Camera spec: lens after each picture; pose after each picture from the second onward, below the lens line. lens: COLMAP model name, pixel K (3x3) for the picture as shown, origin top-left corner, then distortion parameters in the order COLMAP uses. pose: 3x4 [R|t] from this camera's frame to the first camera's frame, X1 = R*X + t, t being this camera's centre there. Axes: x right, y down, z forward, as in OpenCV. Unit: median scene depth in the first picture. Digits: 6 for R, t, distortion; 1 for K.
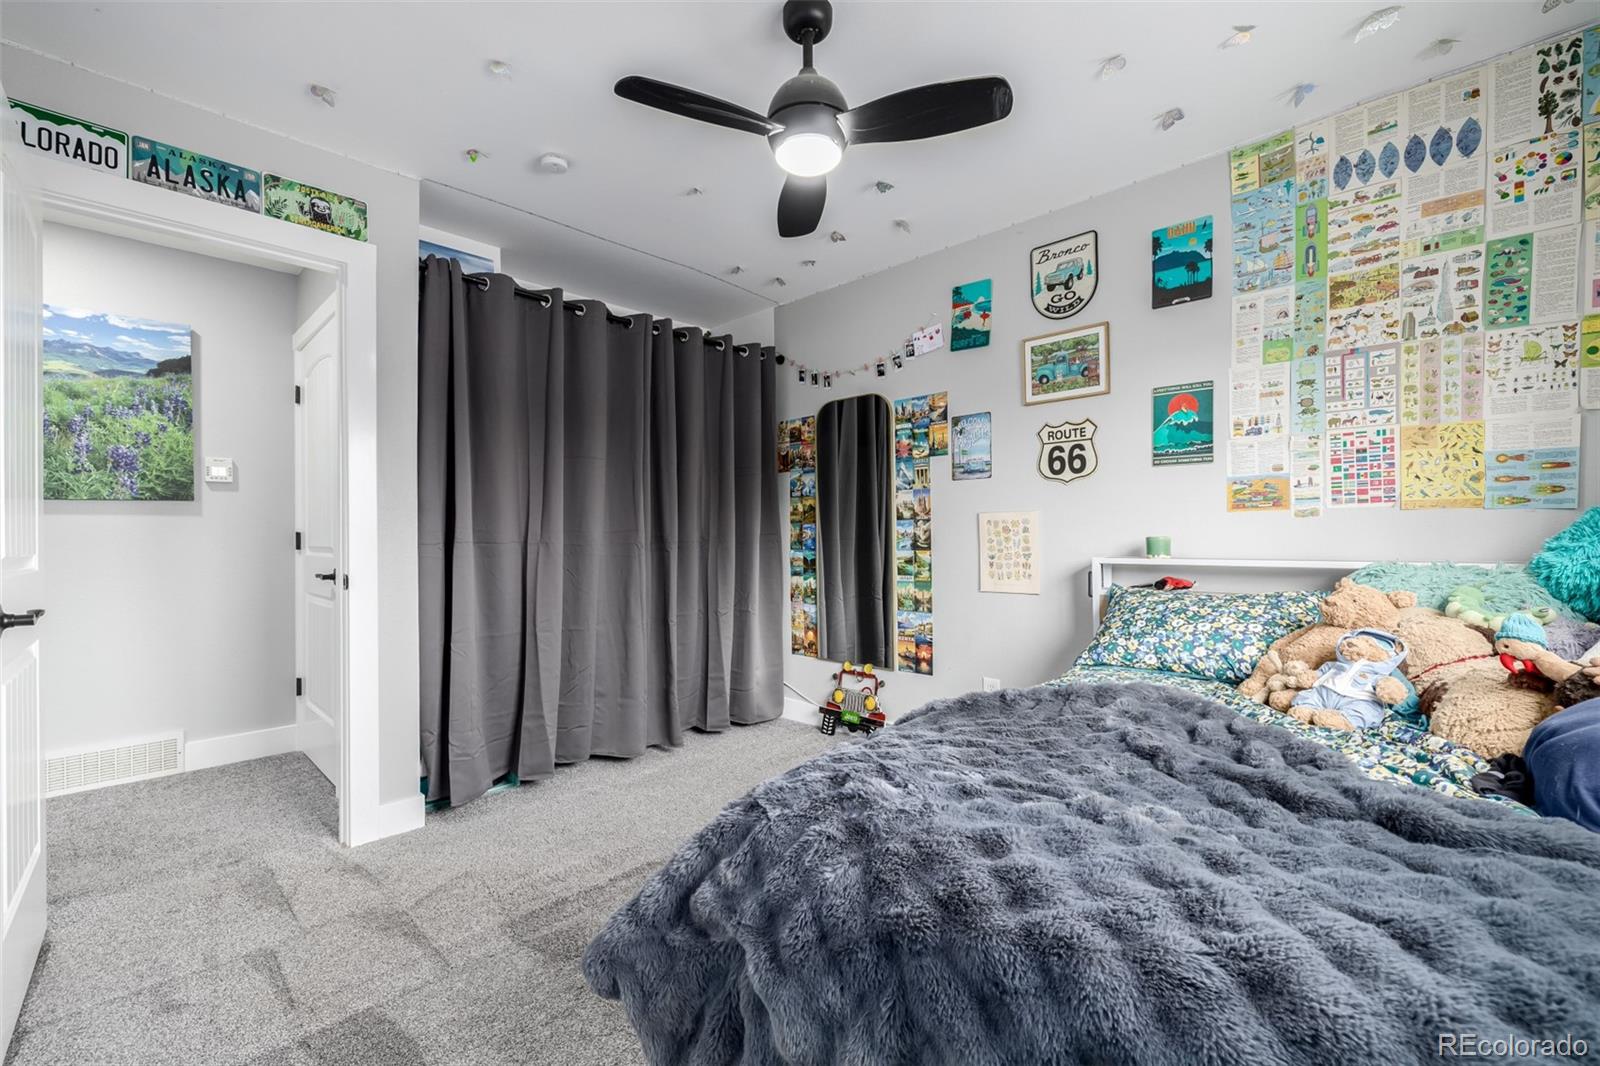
lens RADIAL K [[667.3, 0, 798.4], [0, 667.3, 536.4], [0, 0, 1]] dist [0.001137, 0.000334]
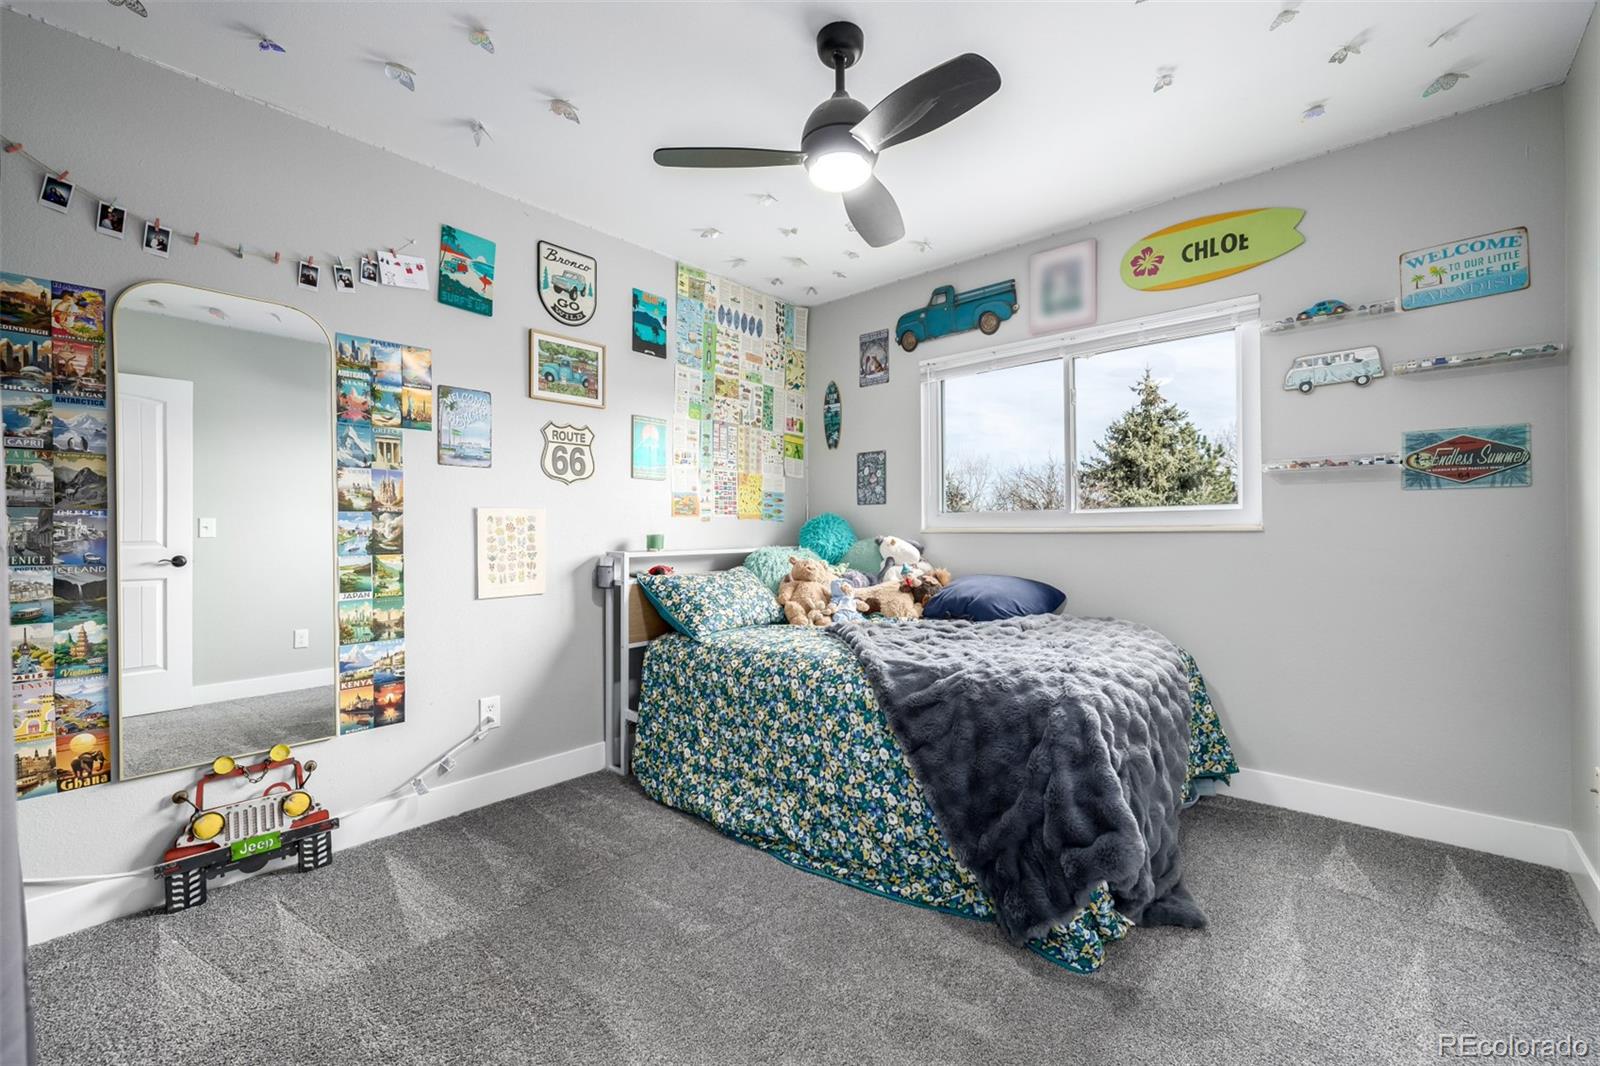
lens RADIAL K [[667.3, 0, 799.6], [0, 667.3, 533.3], [0, 0, 1]] dist [0.001137, 0.000334]
pose [[-0.042227, 0.003783, 0.999101, -0.605324], [0.006165, 0.999975, -0.003525, 0.003630], [-0.999089, 0.006011, -0.042249, 0.631597]]
